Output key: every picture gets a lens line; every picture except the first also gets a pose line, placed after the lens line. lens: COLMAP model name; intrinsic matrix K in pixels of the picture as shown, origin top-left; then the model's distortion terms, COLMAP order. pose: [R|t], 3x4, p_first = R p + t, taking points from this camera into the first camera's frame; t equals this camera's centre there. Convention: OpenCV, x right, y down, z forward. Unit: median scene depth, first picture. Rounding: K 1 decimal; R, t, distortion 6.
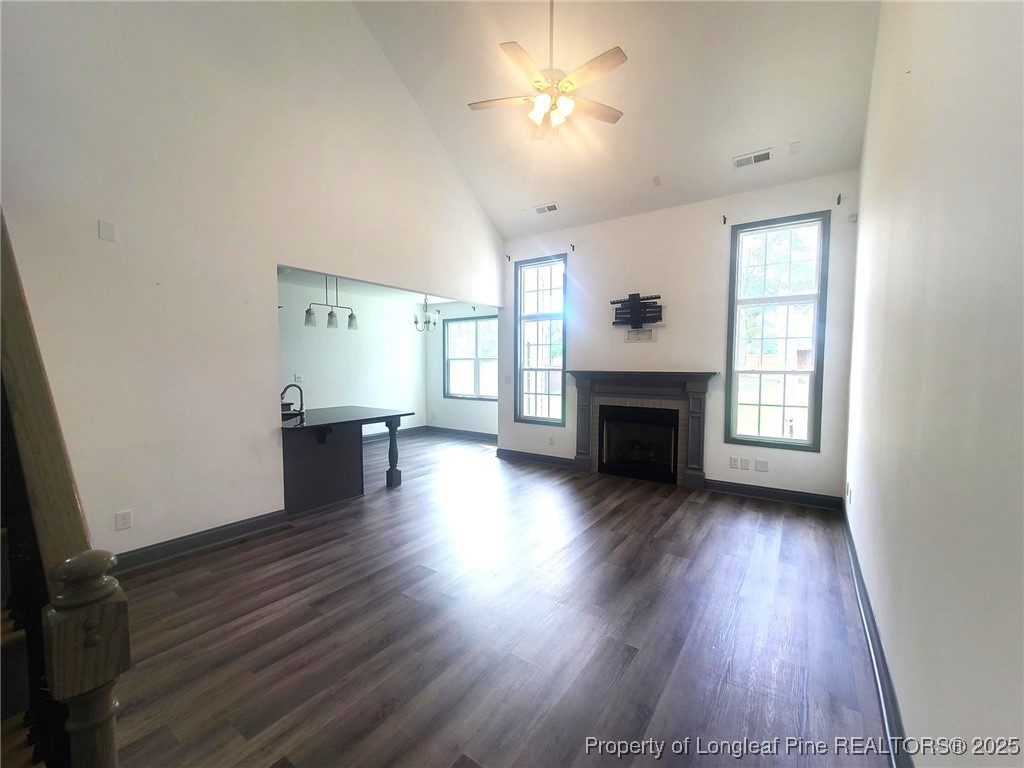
lens RADIAL K [[423.9, 0, 509.7], [0, 423.9, 385.4], [0, 0, 1]] dist [0.002745, 0.000566]
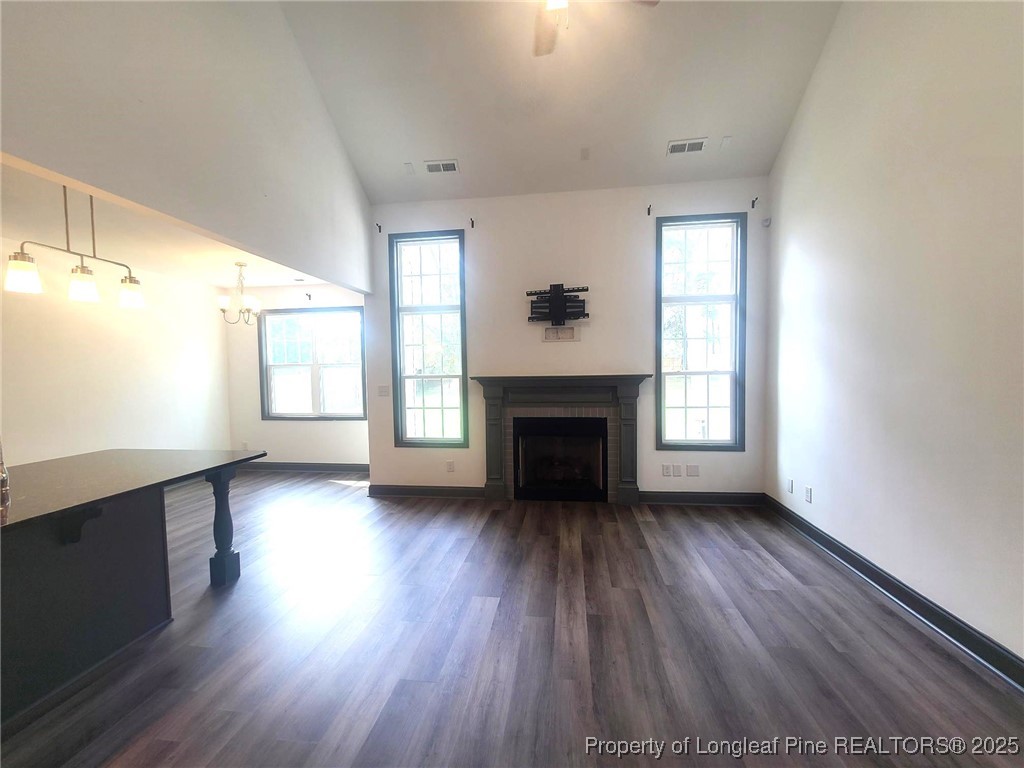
lens RADIAL K [[423.9, 0, 516.0], [0, 423.9, 387.0], [0, 0, 1]] dist [0.002745, 0.000566]
pose [[0.887504, -0.034521, 0.459504, -0.179731], [0.040280, 0.999185, -0.002733, -0.012176], [-0.459035, 0.020934, 0.888171, 0.295880]]
